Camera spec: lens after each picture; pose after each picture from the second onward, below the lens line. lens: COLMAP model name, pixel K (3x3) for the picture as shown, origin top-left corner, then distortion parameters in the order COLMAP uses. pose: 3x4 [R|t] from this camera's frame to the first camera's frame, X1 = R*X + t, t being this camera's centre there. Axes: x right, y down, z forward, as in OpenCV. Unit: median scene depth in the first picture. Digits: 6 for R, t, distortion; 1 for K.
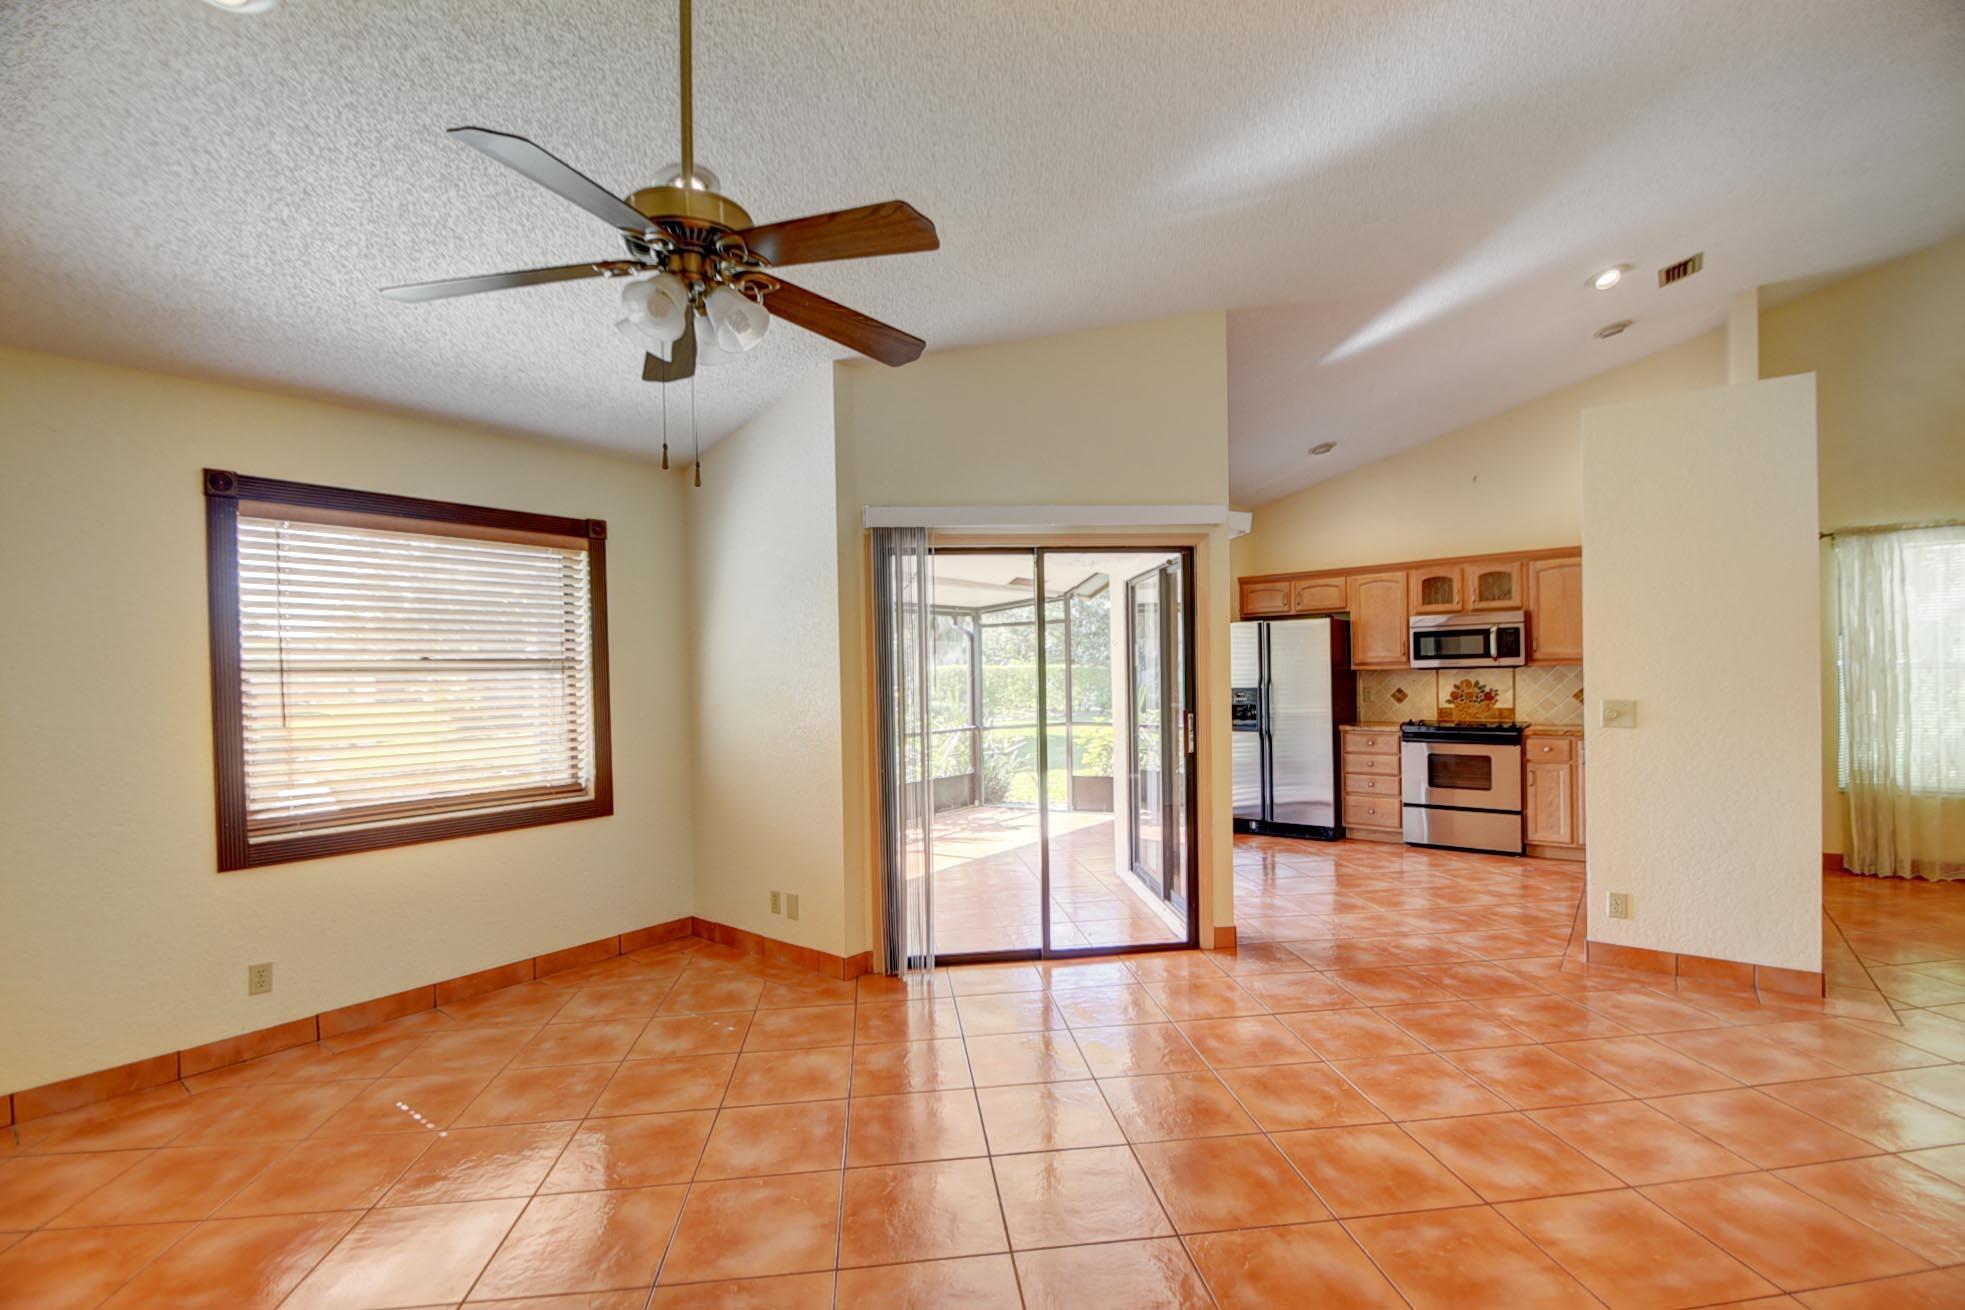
lens RADIAL K [[864.2, 0, 985.3], [0, 864.2, 684.7], [0, 0, 1]] dist [0.015516, -0.016705]
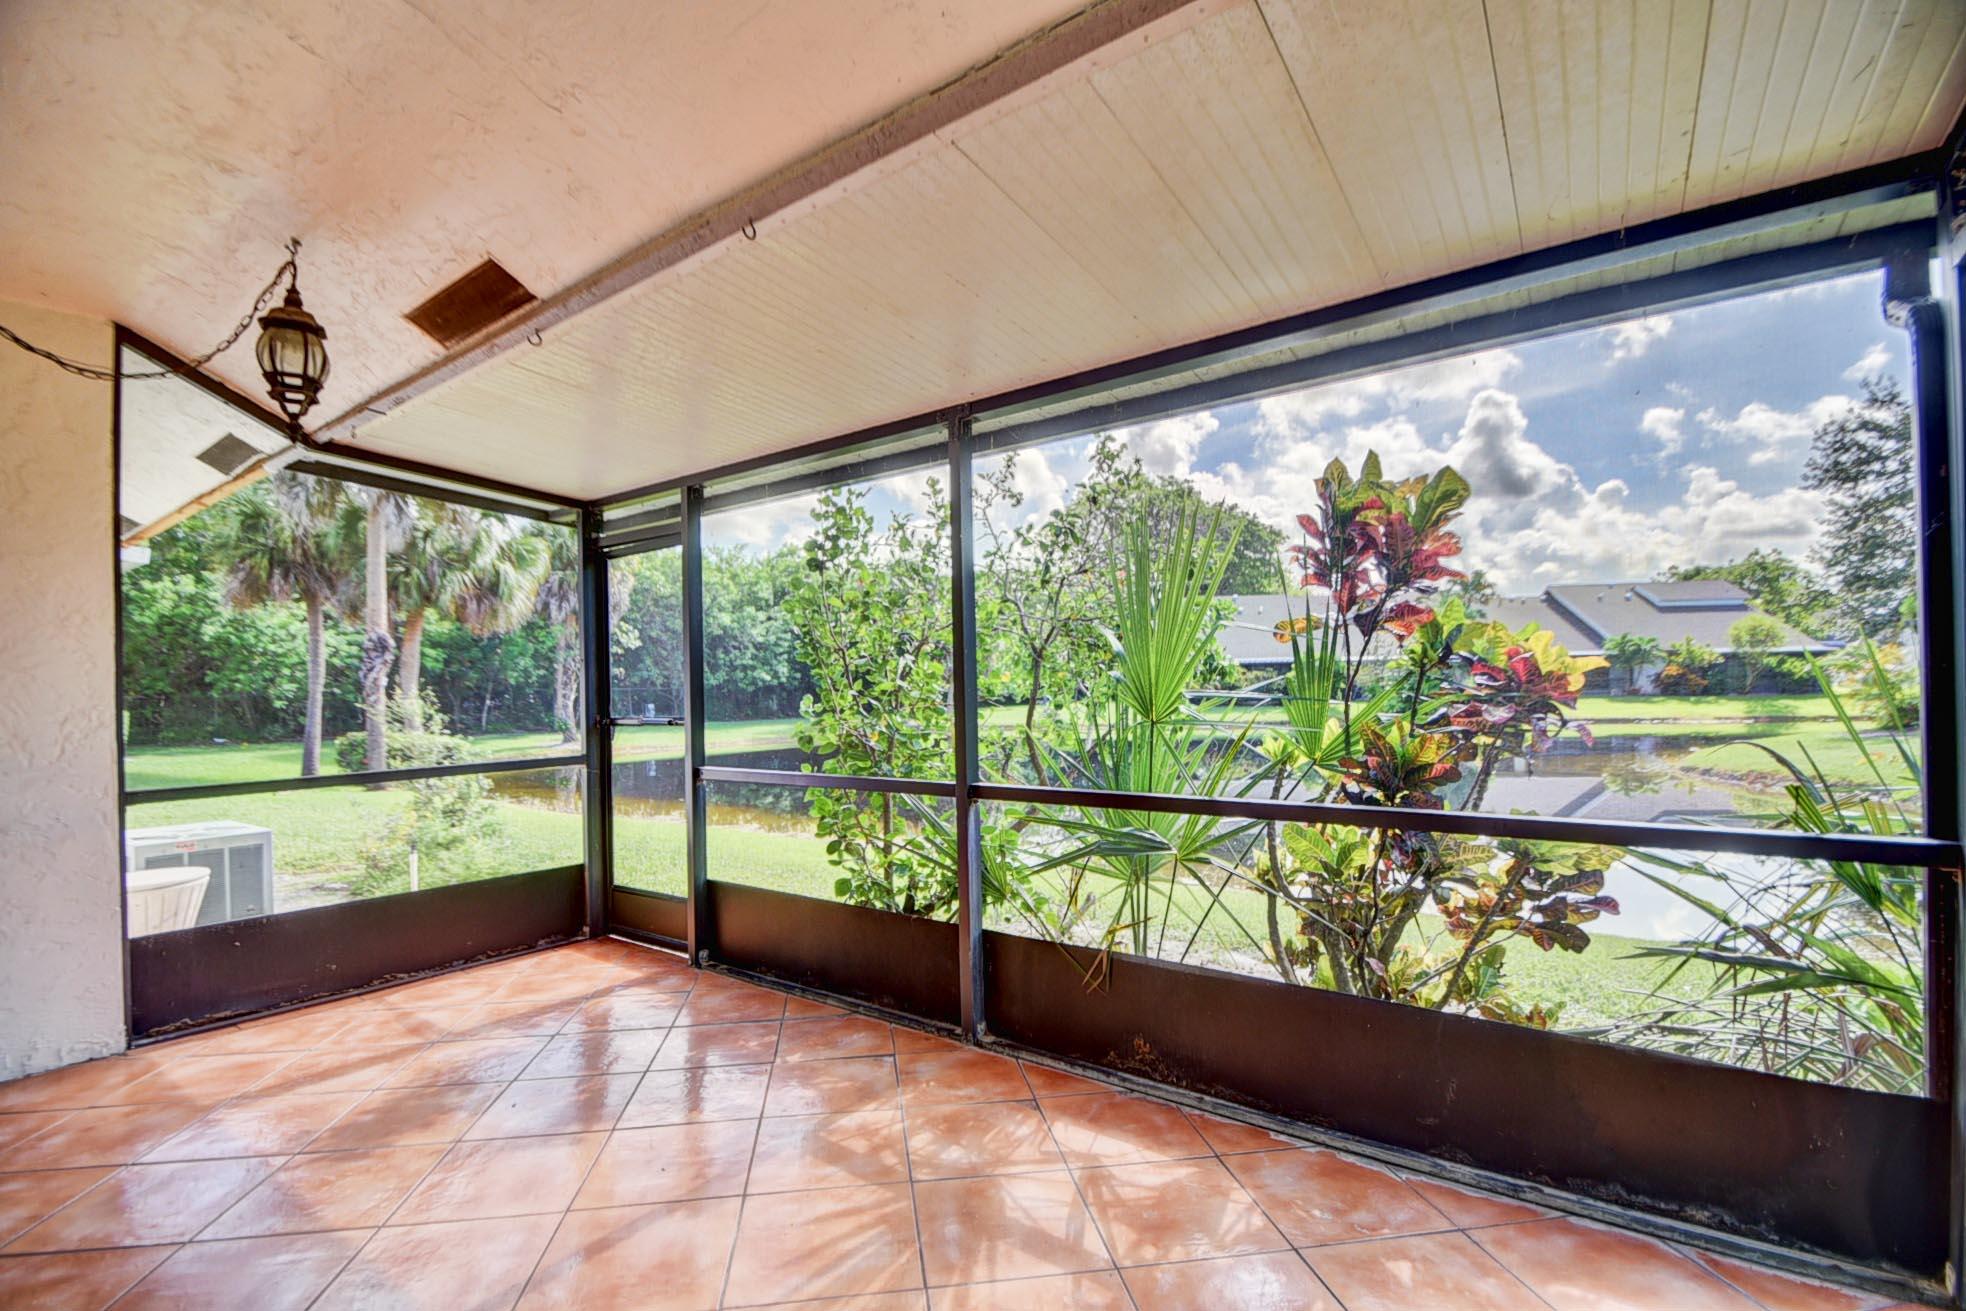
lens RADIAL K [[864.7, 0, 985.8], [0, 864.7, 685.2], [0, 0, 1]] dist [0.015516, -0.016705]
pose [[0.029954, 0.016847, -0.999409, 0.241156], [0.005050, 0.999843, 0.017005, 0.021103], [0.999539, -0.005557, 0.029864, 1.273619]]
